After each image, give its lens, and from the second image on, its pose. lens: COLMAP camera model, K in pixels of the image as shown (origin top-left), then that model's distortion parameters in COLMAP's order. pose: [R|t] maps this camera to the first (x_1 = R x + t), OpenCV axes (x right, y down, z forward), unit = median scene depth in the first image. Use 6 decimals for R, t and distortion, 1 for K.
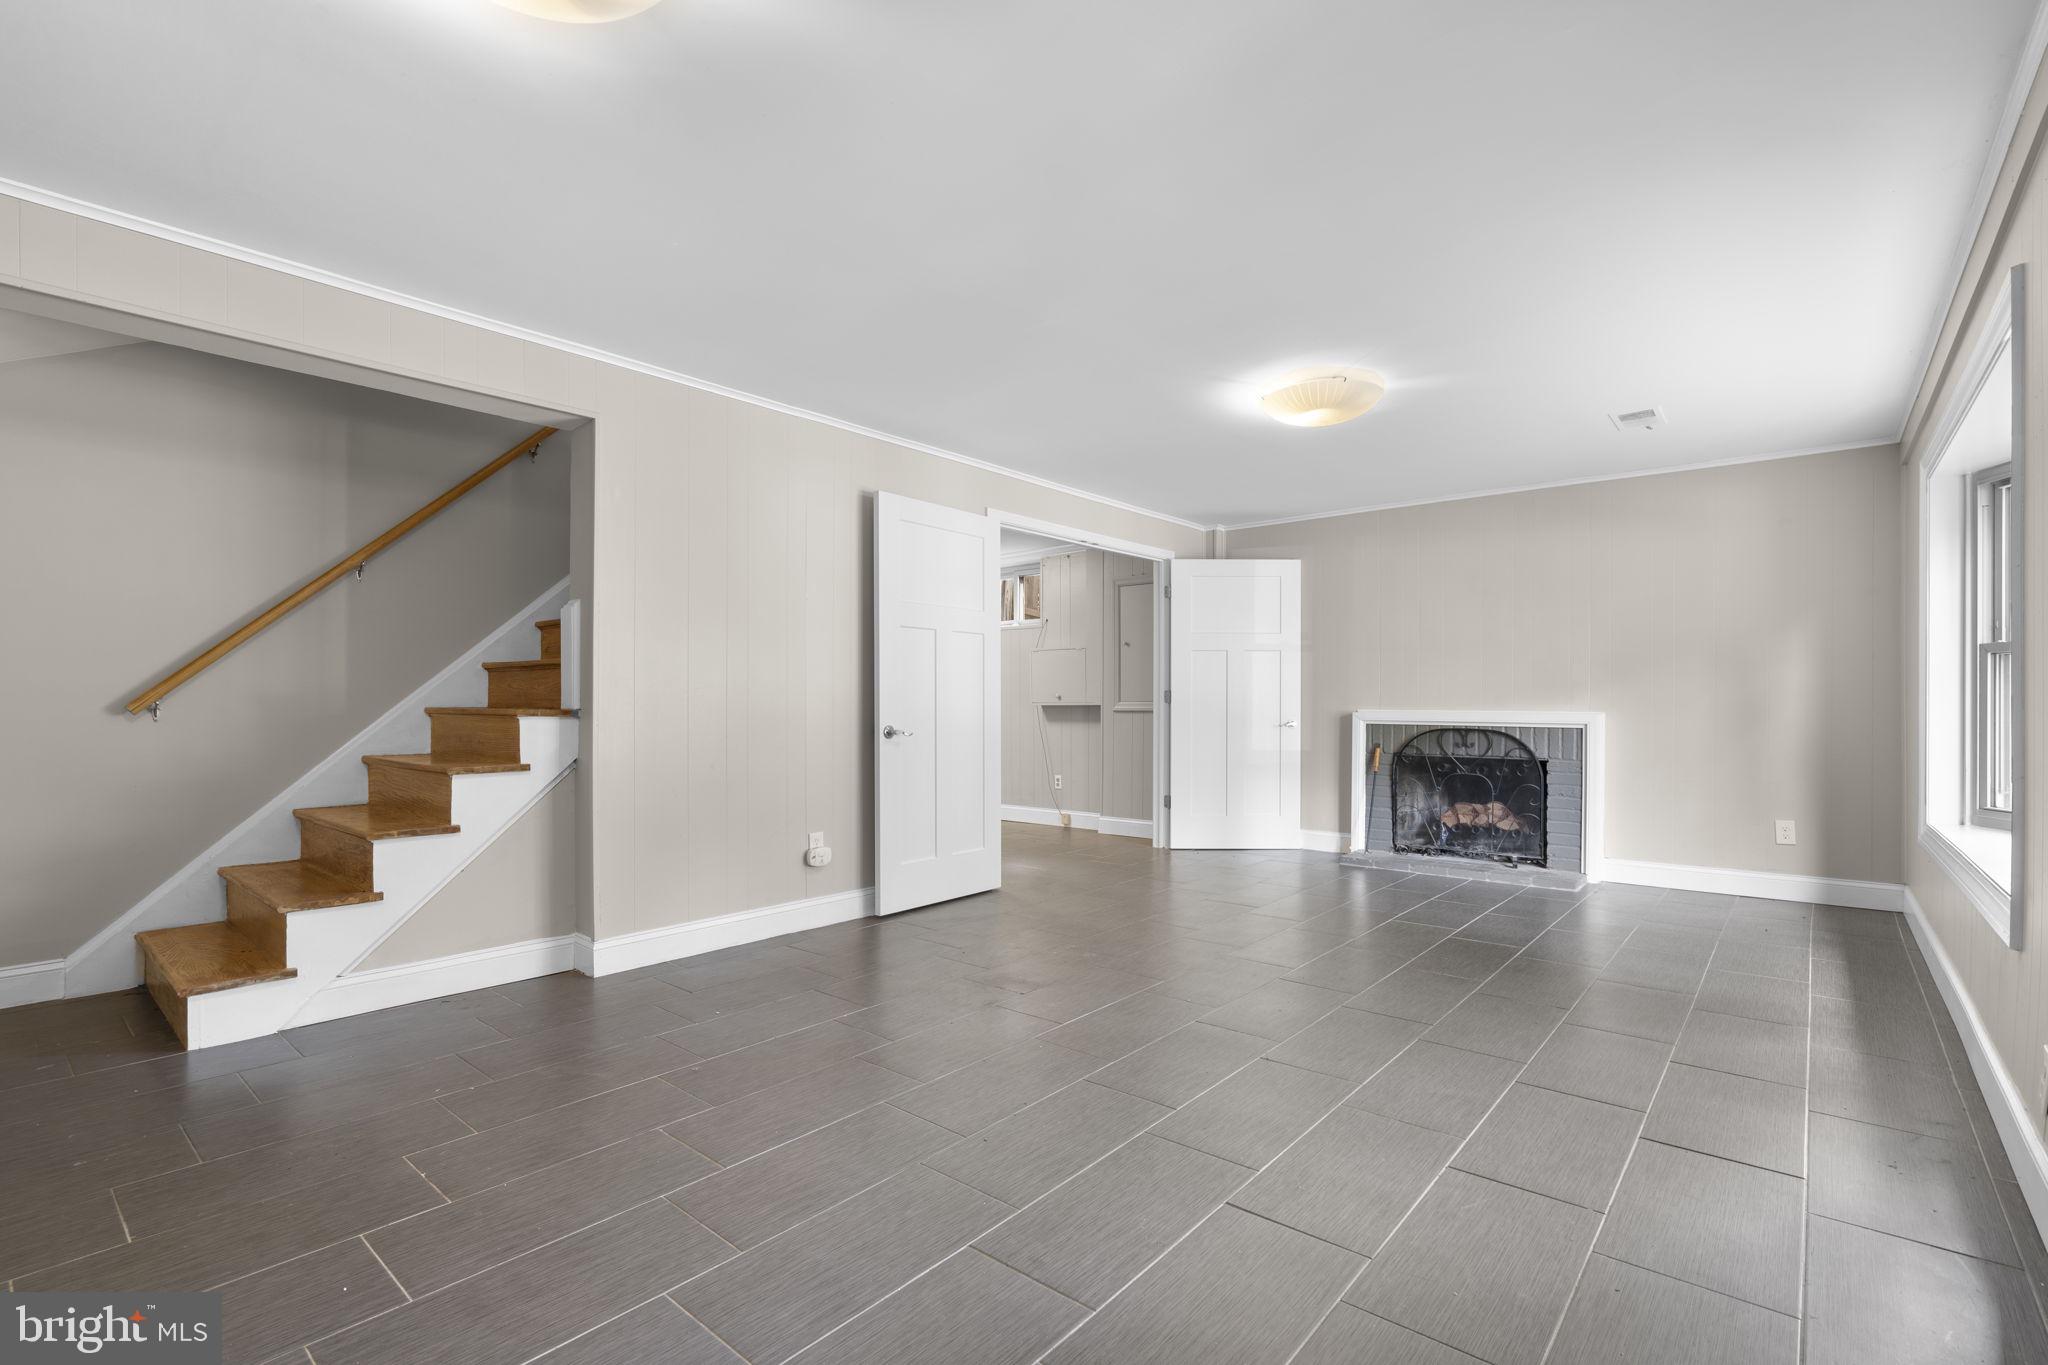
lens RADIAL K [[932.5, 0, 1025.7], [0, 932.5, 694.1], [0, 0, 1]] dist [0.003090, -0.001676]
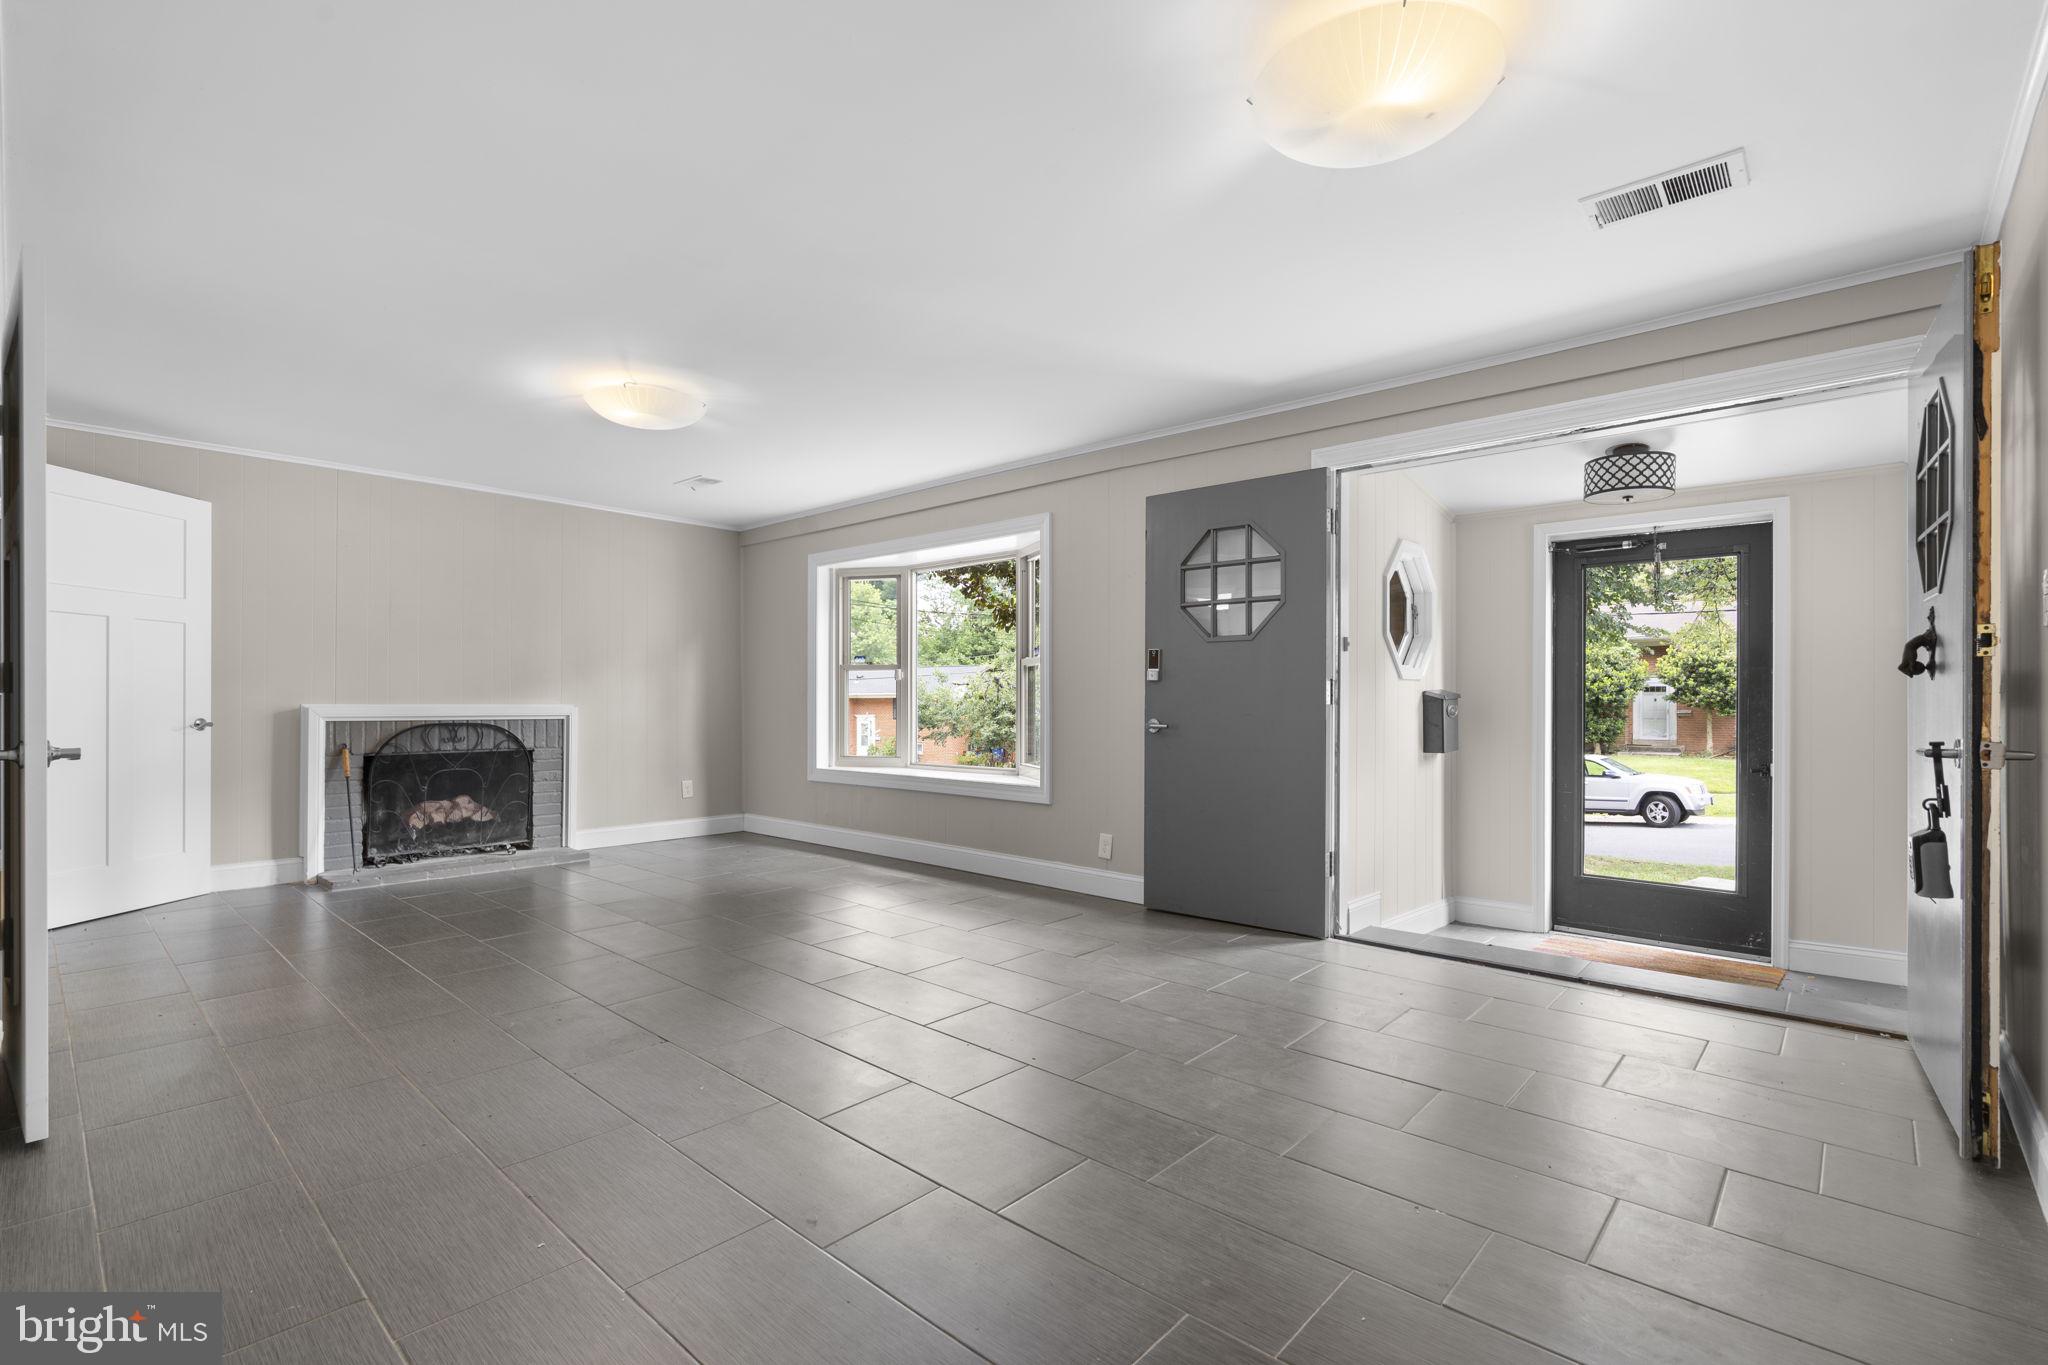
lens RADIAL K [[932.5, 0, 1027.7], [0, 932.5, 701.2], [0, 0, 1]] dist [0.003090, -0.001676]
pose [[0.031698, -0.001282, 0.999497, -0.481756], [-0.009138, 0.999957, 0.001572, 0.007286], [-0.999456, -0.009183, 0.031685, 0.371417]]
